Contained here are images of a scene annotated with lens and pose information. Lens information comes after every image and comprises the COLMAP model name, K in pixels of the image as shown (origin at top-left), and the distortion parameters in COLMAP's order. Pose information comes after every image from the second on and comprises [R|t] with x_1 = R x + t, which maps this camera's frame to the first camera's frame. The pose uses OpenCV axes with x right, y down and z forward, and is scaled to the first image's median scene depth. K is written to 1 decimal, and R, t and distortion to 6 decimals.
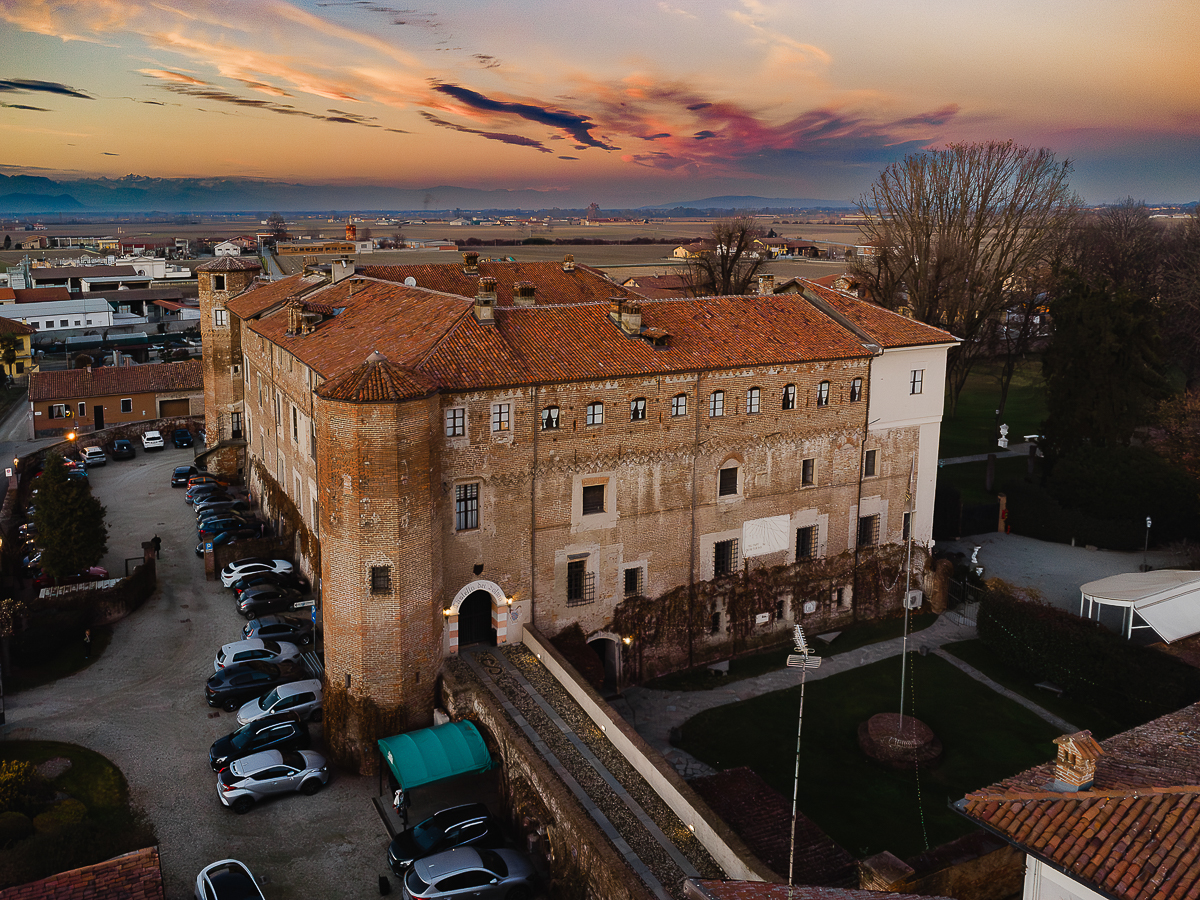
lens RADIAL K [[930.7, 0, 501.6], [0, 930.7, 361.2], [0, 0, 1]] dist [0.005641, 0.005643]
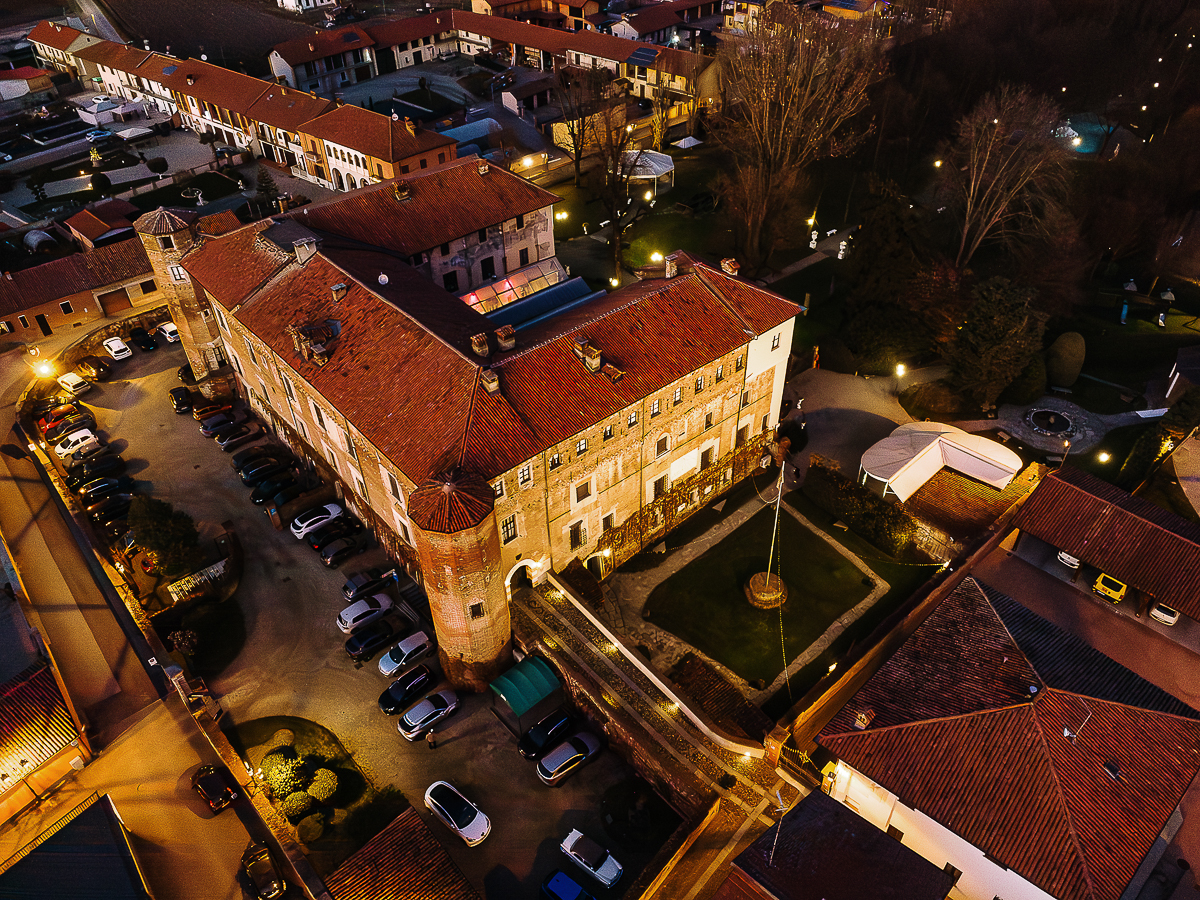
lens RADIAL K [[837.4, 0, 610.0], [0, 837.4, 452.6], [0, 0, 1]] dist [0.004883, 0.005812]
pose [[0.951843, -0.201366, 0.231184, -0.153591], [0.054432, 0.853077, 0.518938, -0.582764], [-0.301714, -0.481364, 0.822956, -0.089873]]
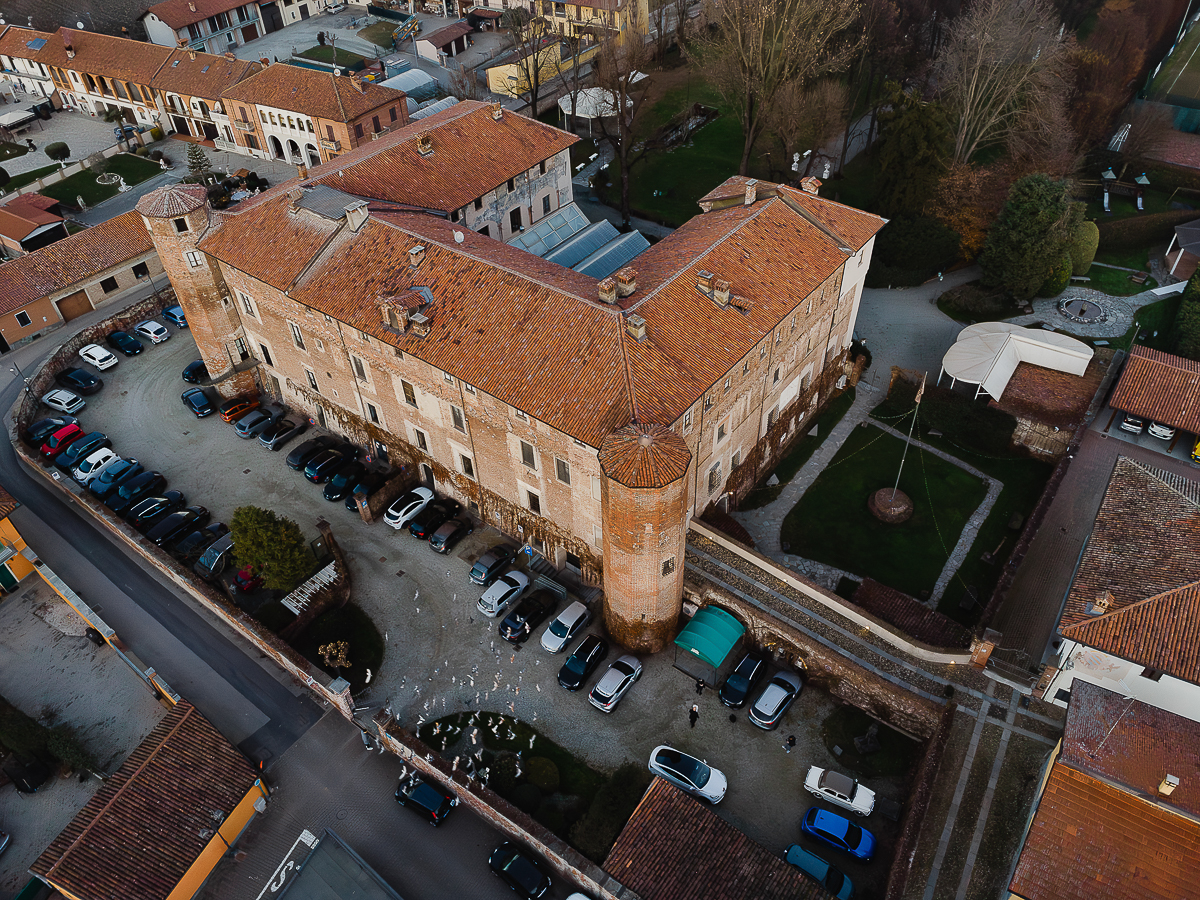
lens RADIAL K [[837.8, 0, 600.0], [0, 837.8, 450.0], [0, 0, 1]] dist [0.007918, 0.000302]
pose [[0.872393, -0.343950, 0.347317, -0.512859], [0.095456, 0.816740, 0.569056, -0.569917], [-0.479394, -0.463287, 0.745350, 0.101098]]
